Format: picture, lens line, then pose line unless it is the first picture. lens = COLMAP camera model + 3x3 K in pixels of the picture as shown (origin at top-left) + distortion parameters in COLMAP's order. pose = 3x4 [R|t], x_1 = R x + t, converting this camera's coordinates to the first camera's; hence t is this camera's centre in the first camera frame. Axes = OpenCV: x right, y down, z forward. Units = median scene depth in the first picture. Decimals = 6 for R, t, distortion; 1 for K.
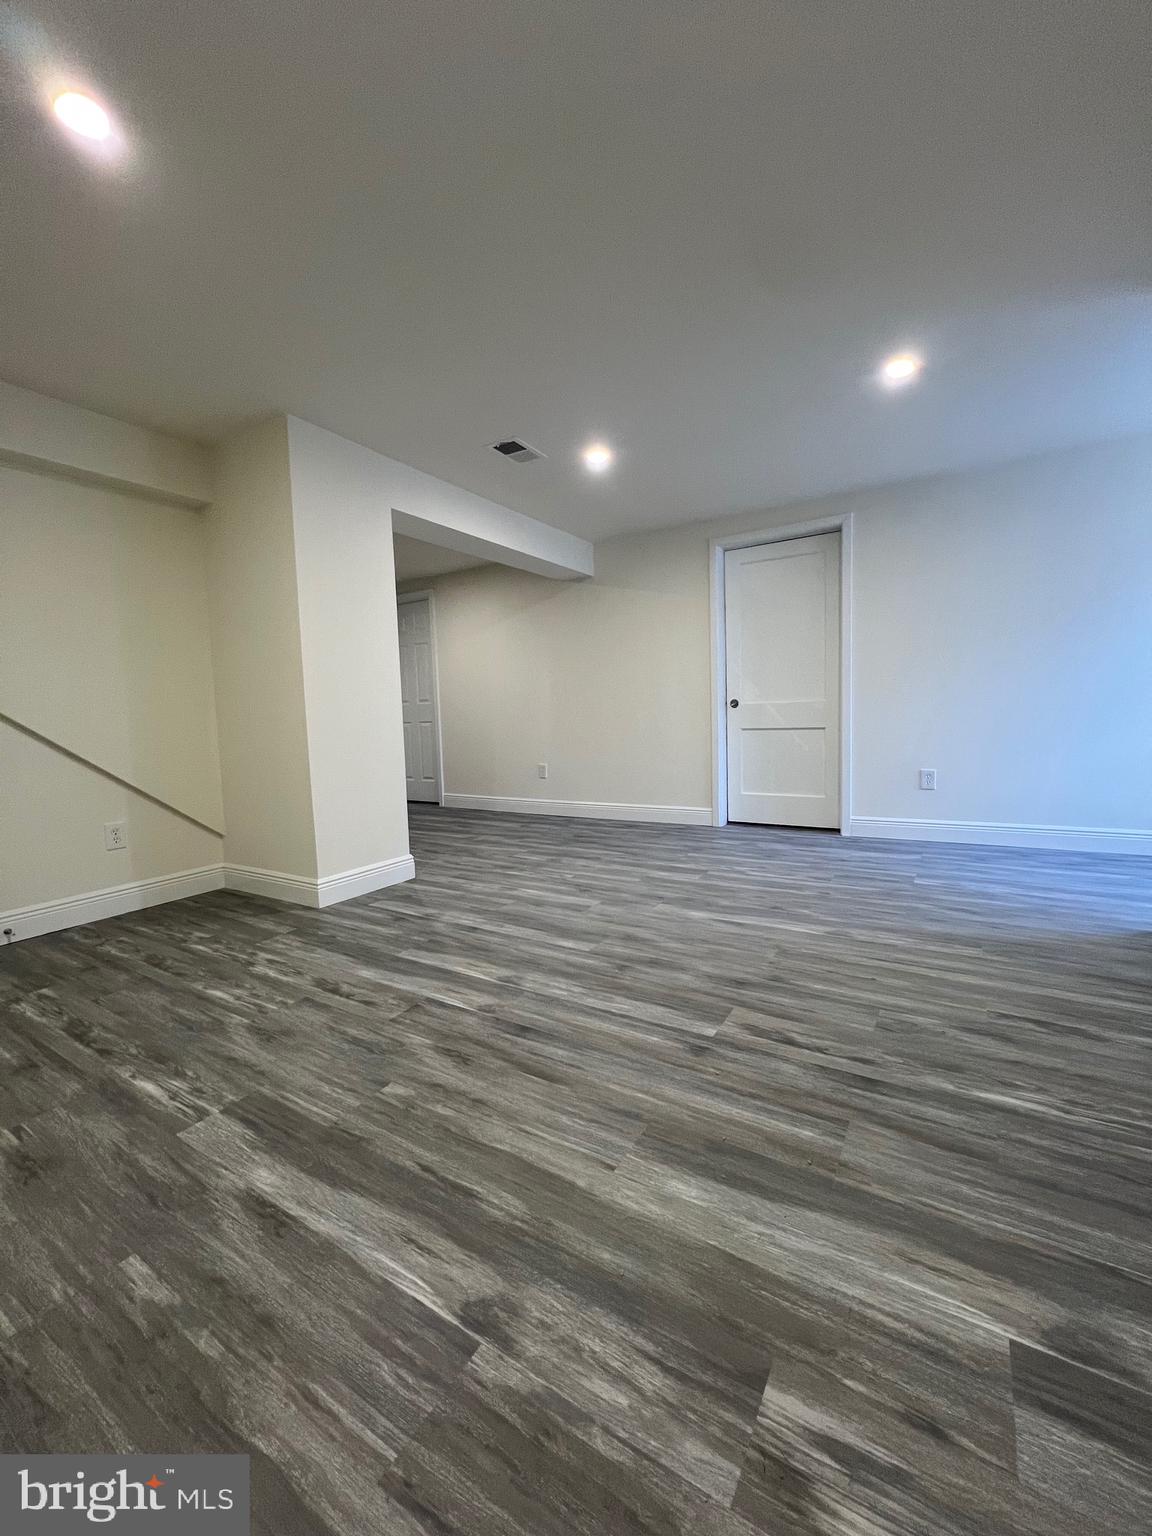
lens RADIAL K [[615.3, 0, 576.0], [0, 615.3, 768.0], [0, 0, 1]] dist [0.000029, 0.000120]
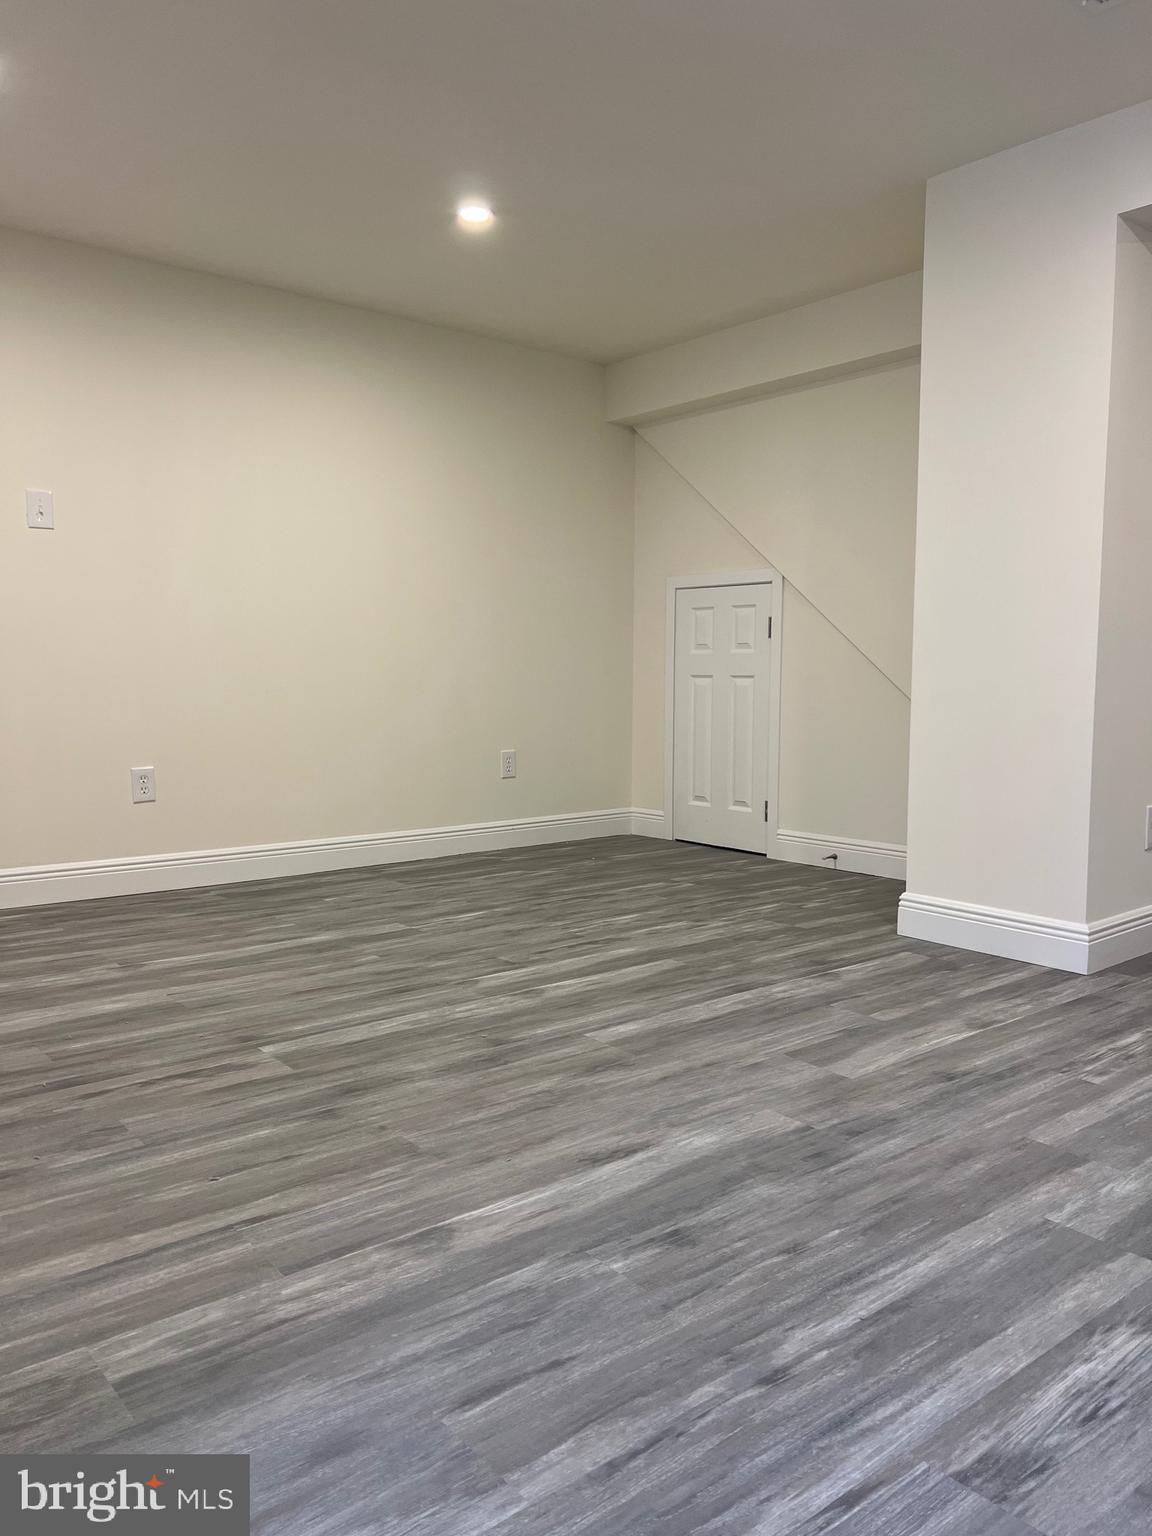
lens RADIAL K [[1167.4, 0, 576.0], [0, 1167.4, 768.0], [0, 0, 1]] dist [-0.001827, -0.002432]
pose [[-0.321659, 0.113725, -0.940001, 1.064507], [-0.081761, 0.985717, 0.147234, -0.127922], [0.943319, 0.124215, -0.307766, 1.310476]]
